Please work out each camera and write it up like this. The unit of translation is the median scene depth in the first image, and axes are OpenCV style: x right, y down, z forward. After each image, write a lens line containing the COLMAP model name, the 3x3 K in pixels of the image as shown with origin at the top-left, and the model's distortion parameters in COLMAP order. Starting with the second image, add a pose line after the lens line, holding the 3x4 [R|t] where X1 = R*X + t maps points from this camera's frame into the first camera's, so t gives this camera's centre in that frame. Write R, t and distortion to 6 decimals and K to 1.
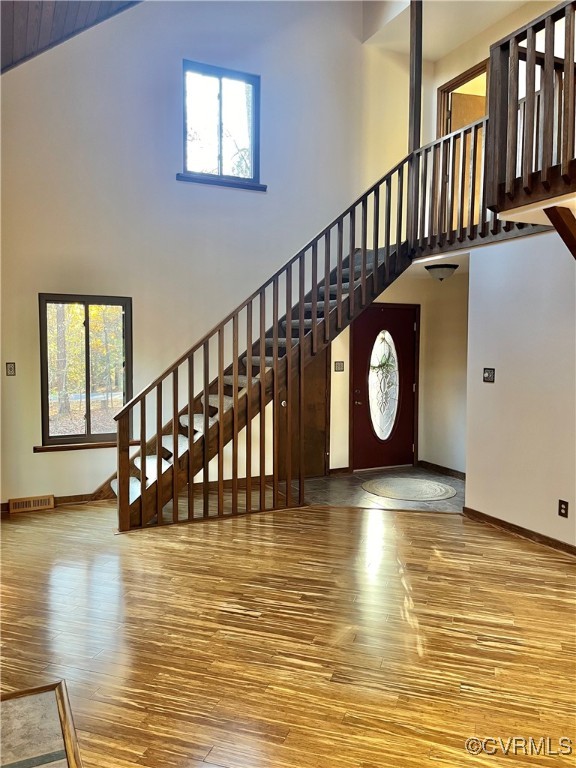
lens RADIAL K [[579.7, 0, 292.9], [0, 579.7, 380.7], [0, 0, 1]] dist [0.074626, -0.102203]
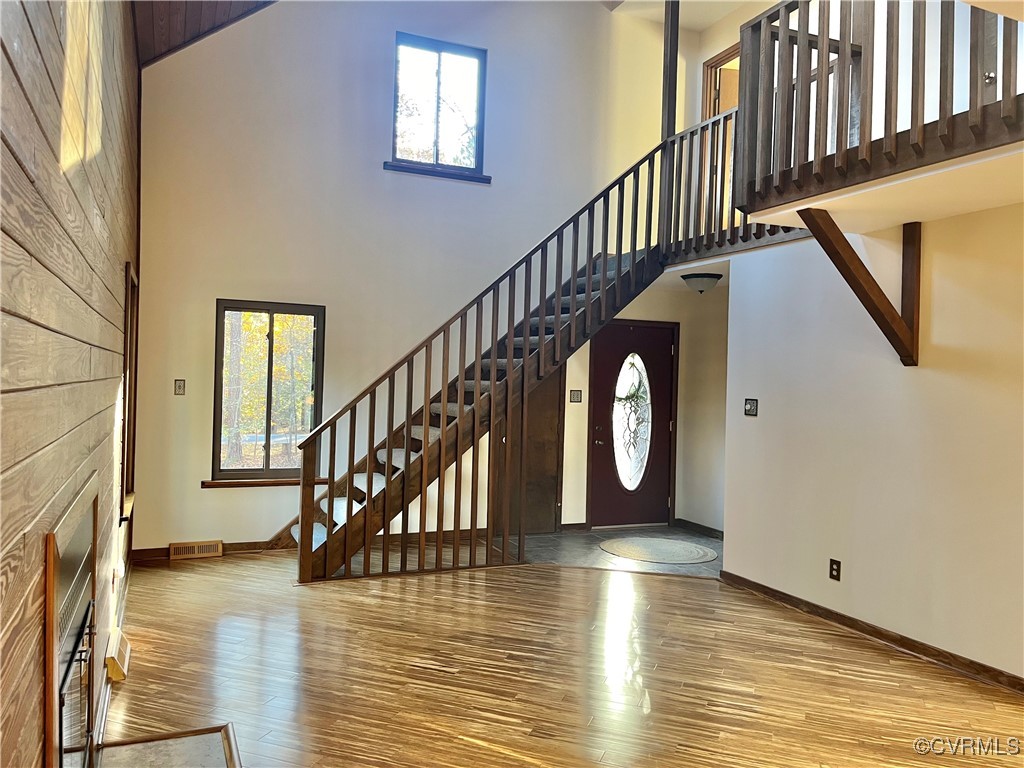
lens RADIAL K [[773.0, 0, 505.8], [0, 773.0, 378.9], [0, 0, 1]] dist [0.074626, -0.102203]
pose [[0.998951, 0.022787, -0.039718, 0.031477], [-0.025172, 0.997842, -0.060641, 0.024269], [0.038251, 0.061577, 0.997369, -0.102047]]
